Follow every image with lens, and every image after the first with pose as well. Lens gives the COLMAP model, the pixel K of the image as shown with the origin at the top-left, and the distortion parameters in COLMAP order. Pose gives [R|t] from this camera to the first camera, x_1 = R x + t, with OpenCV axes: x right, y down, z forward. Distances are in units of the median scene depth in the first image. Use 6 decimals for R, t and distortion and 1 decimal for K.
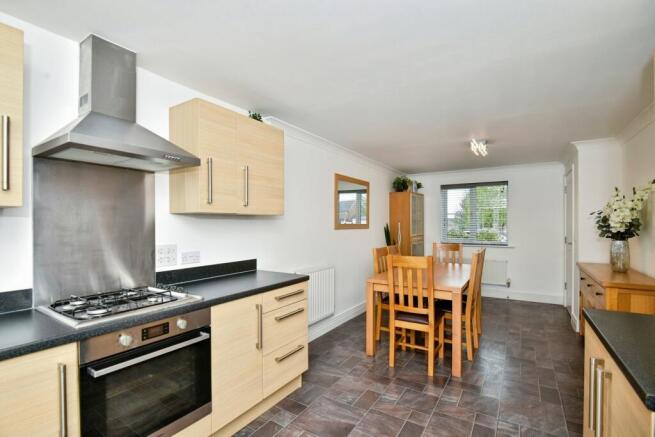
lens RADIAL K [[304.2, 0, 327.4], [0, 304.2, 220.9], [0, 0, 1]] dist [0.000041, -0.014082]
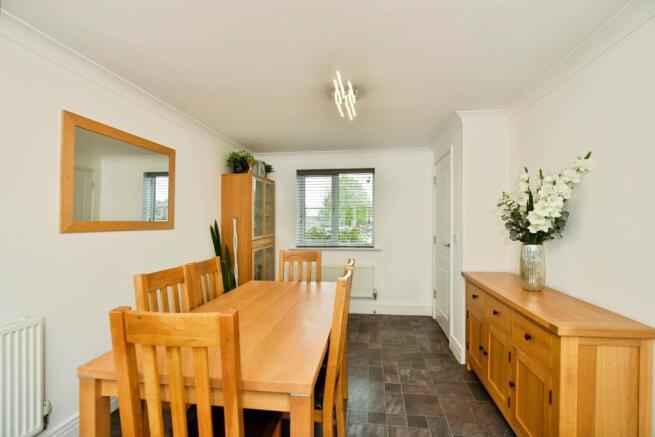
lens RADIAL K [[304.2, 0, 327.4], [0, 304.2, 220.9], [0, 0, 1]] dist [0.000041, -0.014082]
pose [[0.911082, -0.000872, 0.412224, 0.161763], [-0.002086, 0.999975, 0.006726, 0.005040], [-0.412219, -0.006988, 0.911058, 0.346277]]
